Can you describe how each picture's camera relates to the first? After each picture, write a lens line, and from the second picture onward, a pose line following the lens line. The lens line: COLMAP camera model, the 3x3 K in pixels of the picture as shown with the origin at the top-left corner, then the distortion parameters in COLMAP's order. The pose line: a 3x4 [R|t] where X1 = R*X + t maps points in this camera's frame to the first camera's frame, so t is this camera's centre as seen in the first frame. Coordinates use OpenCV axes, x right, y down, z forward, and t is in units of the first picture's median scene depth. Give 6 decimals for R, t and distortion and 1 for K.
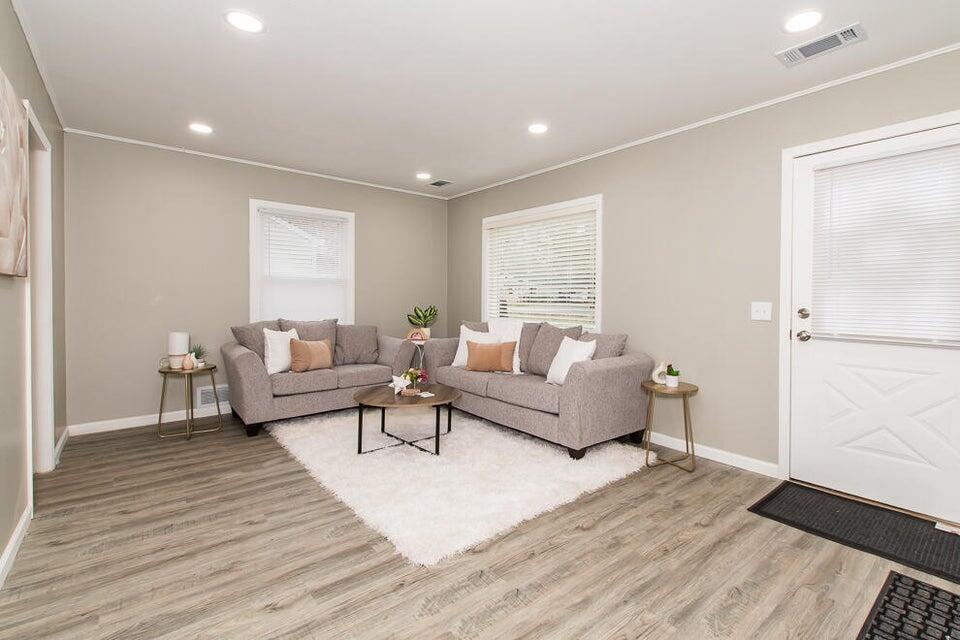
lens RADIAL K [[439.7, 0, 500.7], [0, 439.7, 301.5], [0, 0, 1]] dist [0.001211, 0.000092]
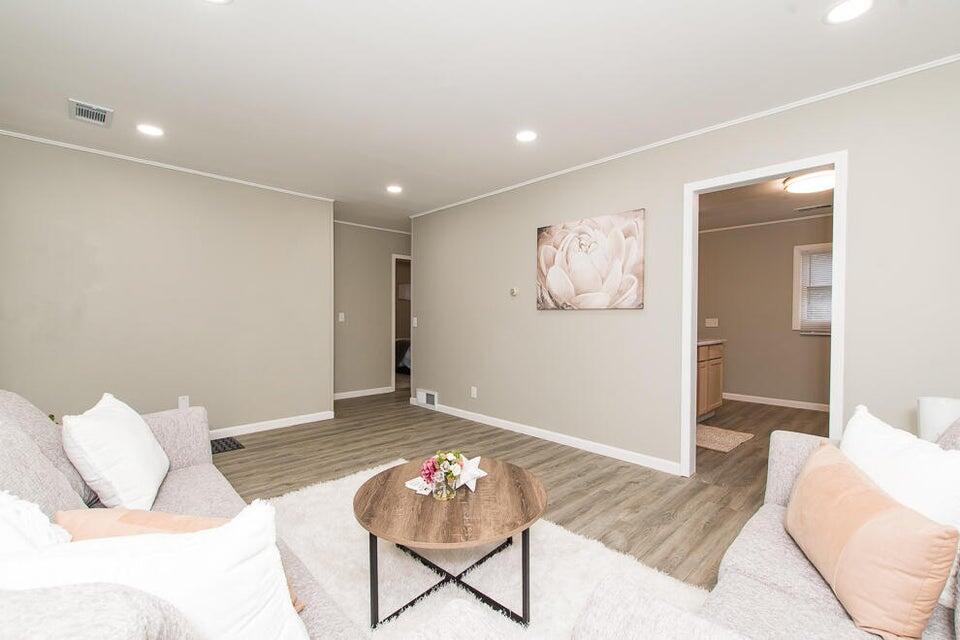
lens RADIAL K [[412.0, 0, 480.0], [0, 412.0, 320.0], [0, 0, 1]] dist [0.001391, -0.000065]
pose [[-0.996579, -0.013569, -0.081518, -0.268025], [-0.015240, 0.999686, 0.019912, -0.029673], [0.081222, 0.021086, -0.996473, 2.080405]]
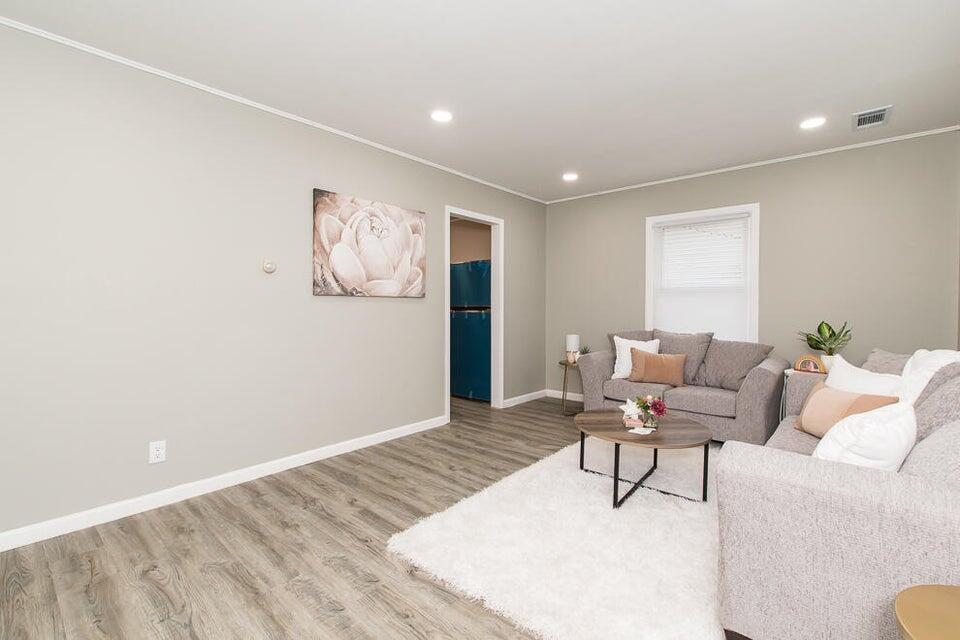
lens RADIAL K [[417.7, 0, 494.2], [0, 417.7, 314.7], [0, 0, 1]] dist [0.025784, -0.011222]
pose [[0.162045, 0.008957, -0.986743, 0.699360], [-0.009948, 0.999923, 0.007442, 0.002250], [0.986733, 0.008611, 0.162122, 0.825375]]
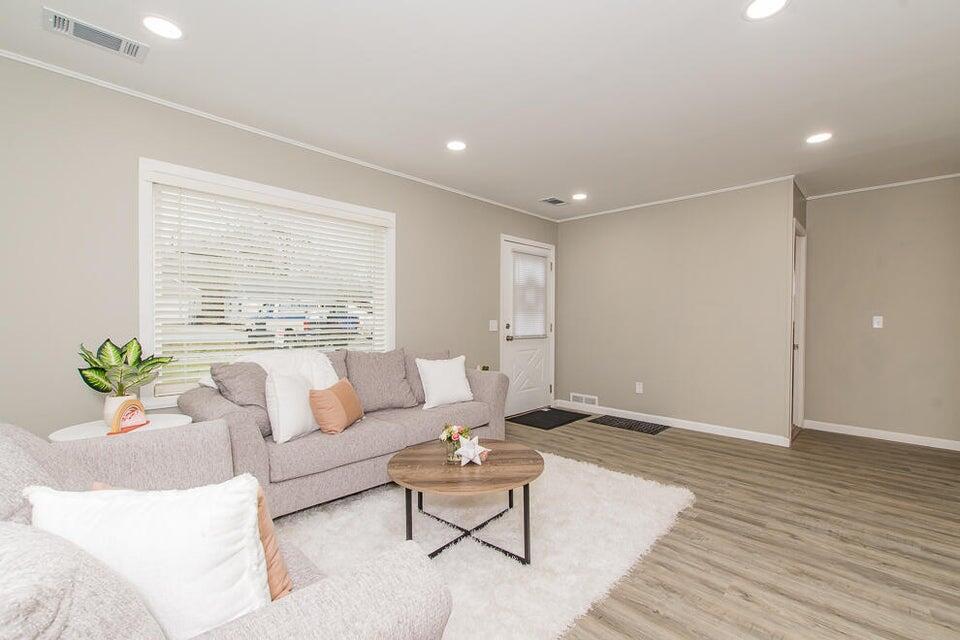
lens RADIAL K [[417.7, 0, 494.2], [0, 417.7, 314.7], [0, 0, 1]] dist [0.025784, -0.011222]
pose [[-0.120842, -0.000279, 0.992672, -1.172061], [0.003511, 0.999994, 0.000708, -0.024636], [-0.992666, 0.003571, -0.120840, 1.410757]]
